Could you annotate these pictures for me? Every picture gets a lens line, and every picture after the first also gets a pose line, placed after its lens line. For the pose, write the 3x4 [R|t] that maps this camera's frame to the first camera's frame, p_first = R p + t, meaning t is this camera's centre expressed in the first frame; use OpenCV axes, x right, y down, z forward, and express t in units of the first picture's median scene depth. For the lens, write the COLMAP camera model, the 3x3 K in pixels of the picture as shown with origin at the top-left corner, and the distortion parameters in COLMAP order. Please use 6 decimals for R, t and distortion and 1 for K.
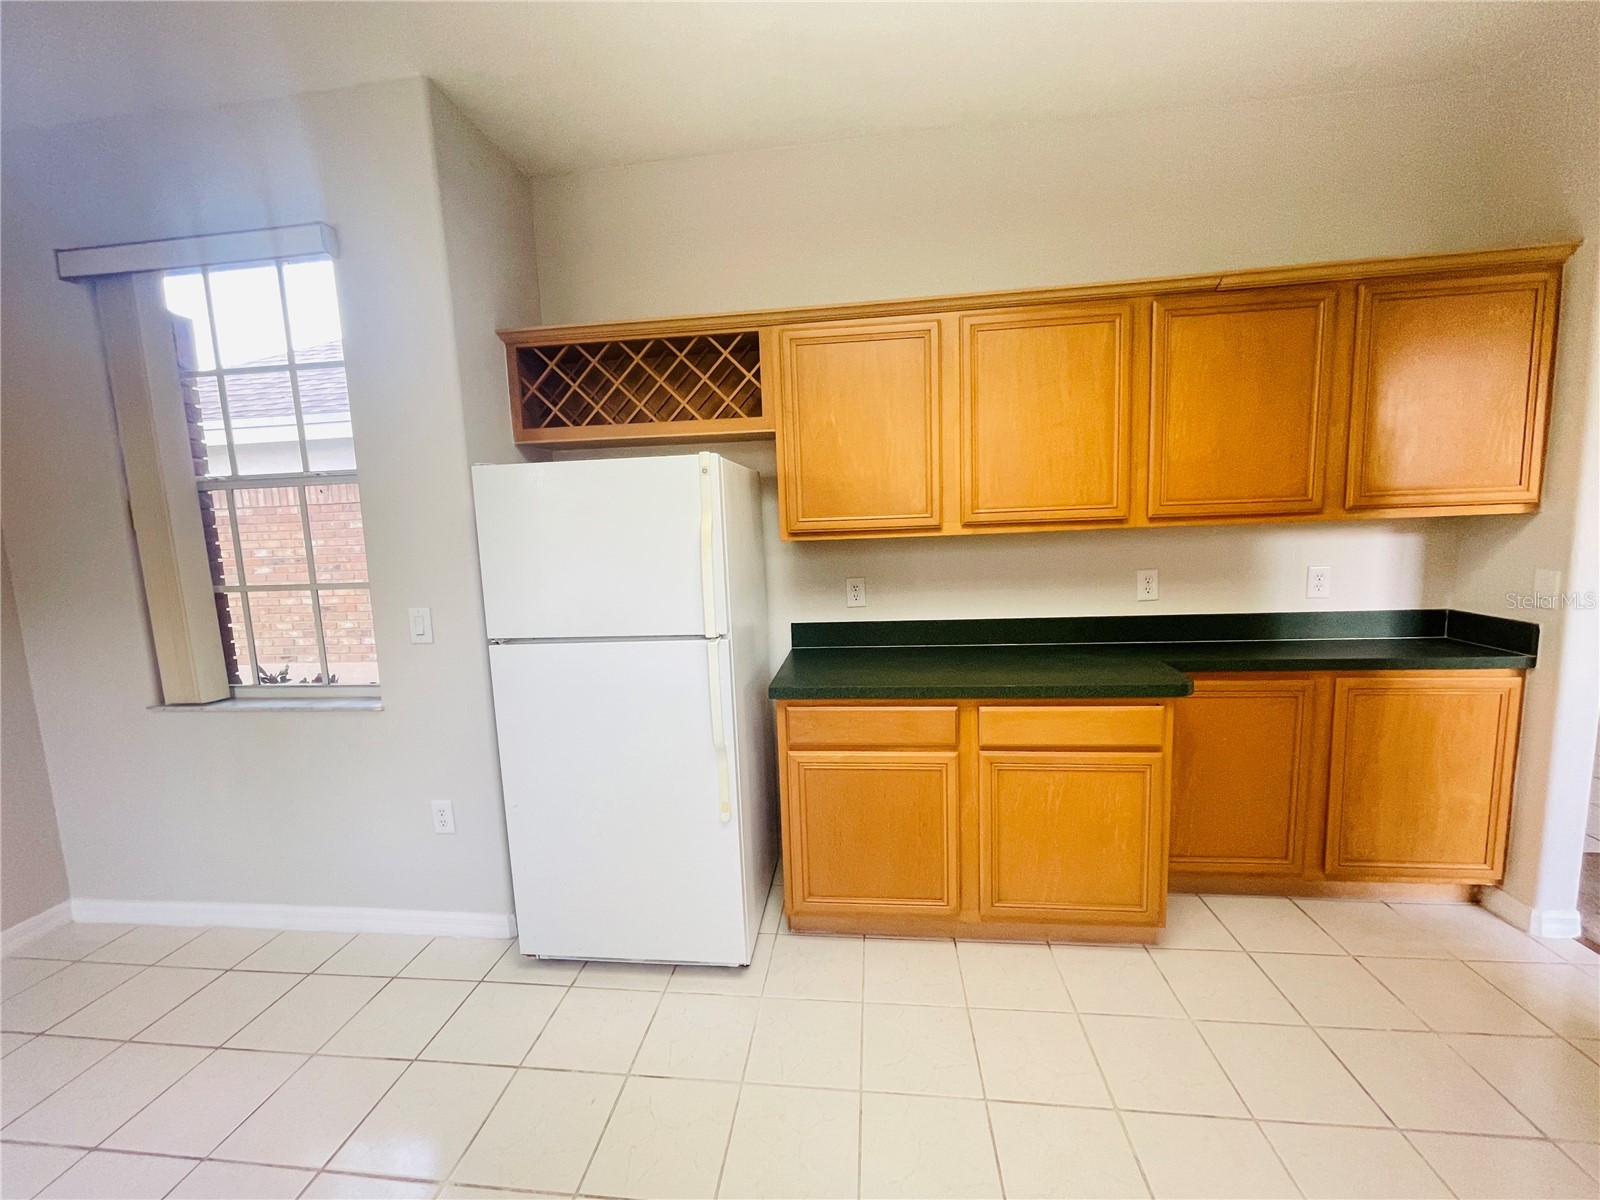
lens RADIAL K [[651.0, 0, 795.1], [0, 651.0, 591.9], [0, 0, 1]] dist [0.000306, -0.000002]
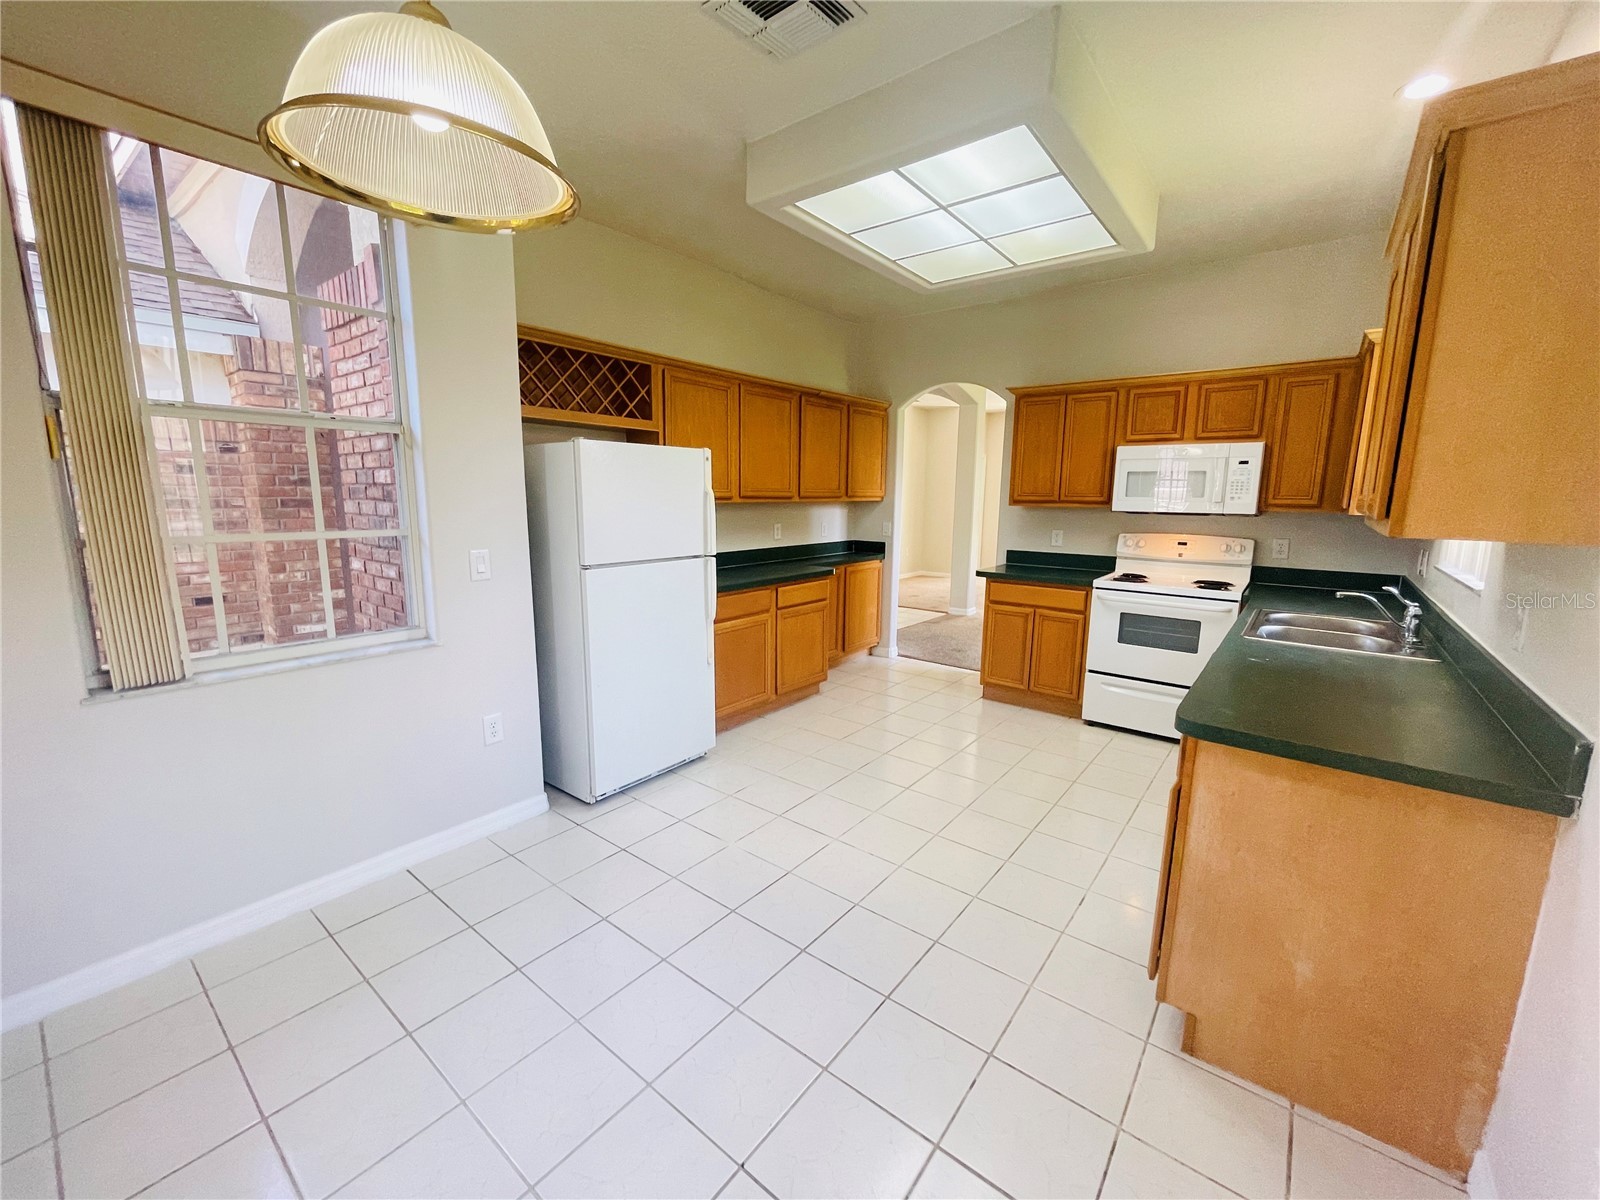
lens RADIAL K [[651.0, 0, 789.9], [0, 651.0, 599.4], [0, 0, 1]] dist [0.000306, -0.000002]
pose [[0.527728, -0.092375, 0.844376, -1.249180], [0.071445, 0.995374, 0.064242, 0.077529], [-0.846404, 0.026424, 0.531886, -0.086235]]
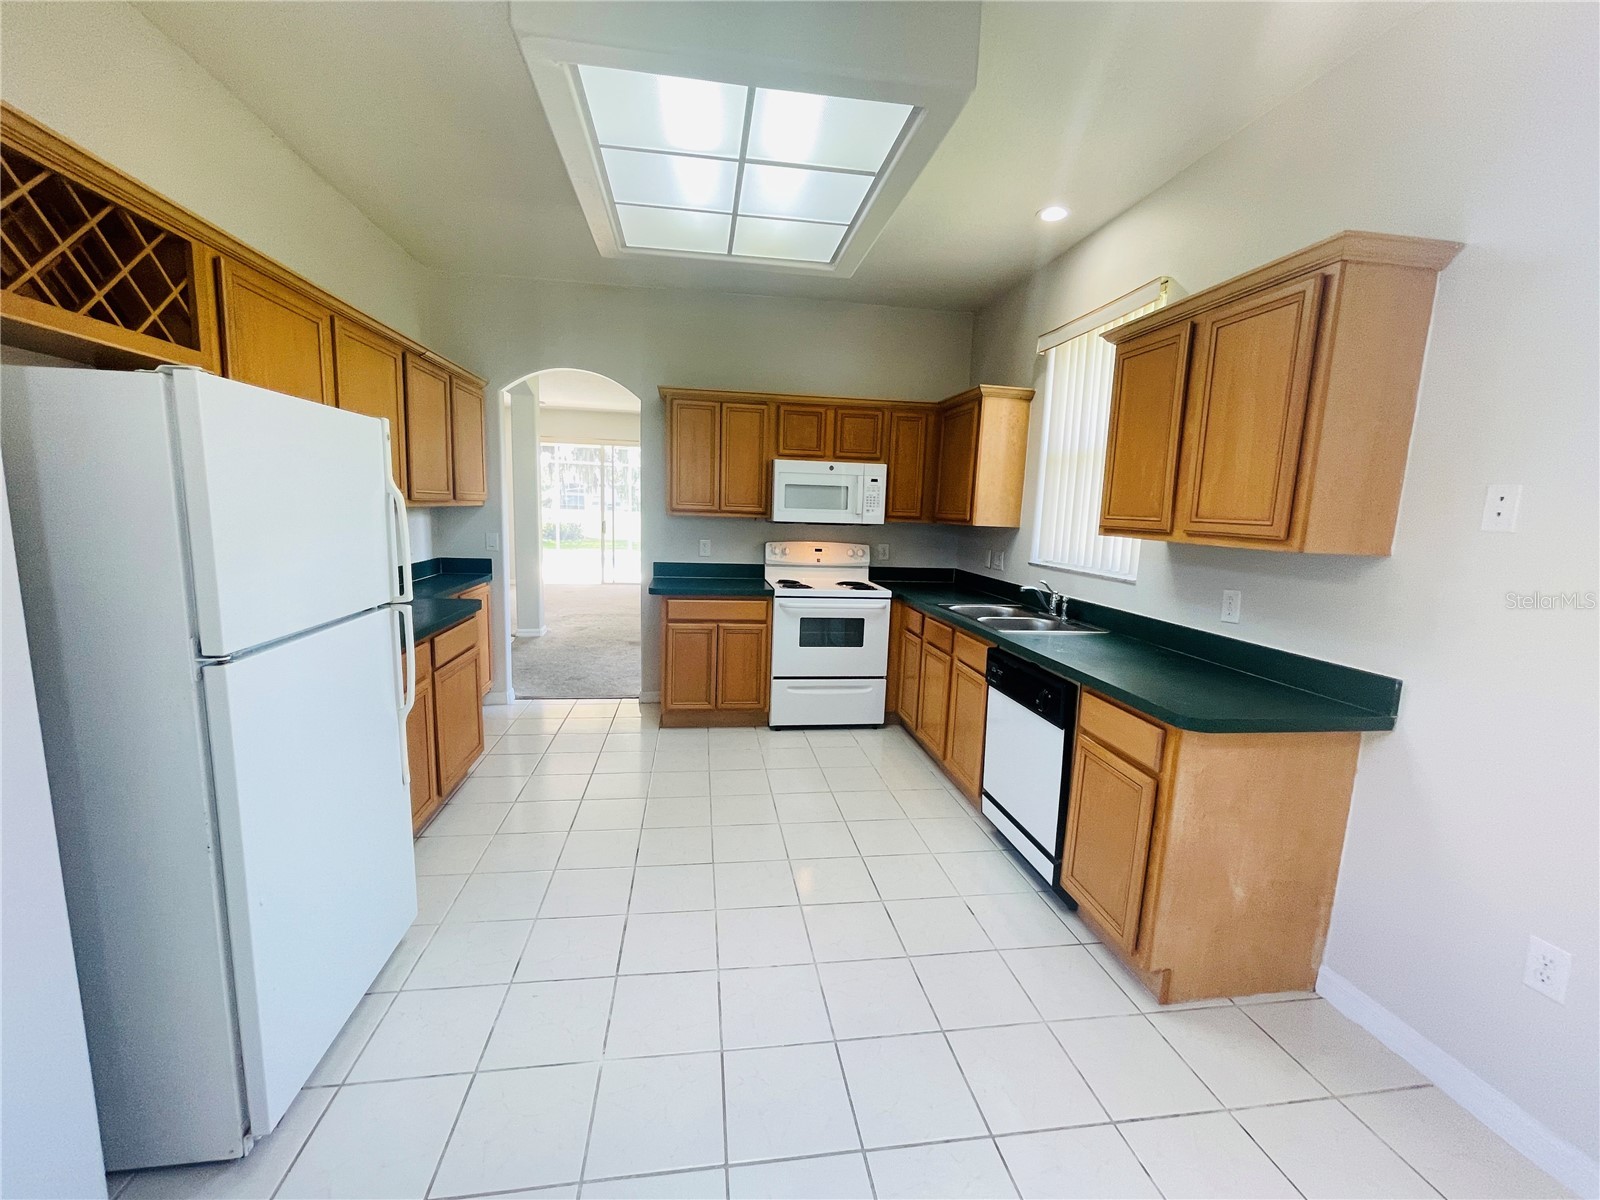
lens RADIAL K [[651.0, 0, 790.8], [0, 651.0, 599.2], [0, 0, 1]] dist [0.000306, -0.000002]
pose [[-0.264084, -0.103831, 0.958894, -1.060269], [0.095263, 0.986519, 0.133058, -0.009246], [-0.959784, 0.126486, -0.250633, 0.559632]]
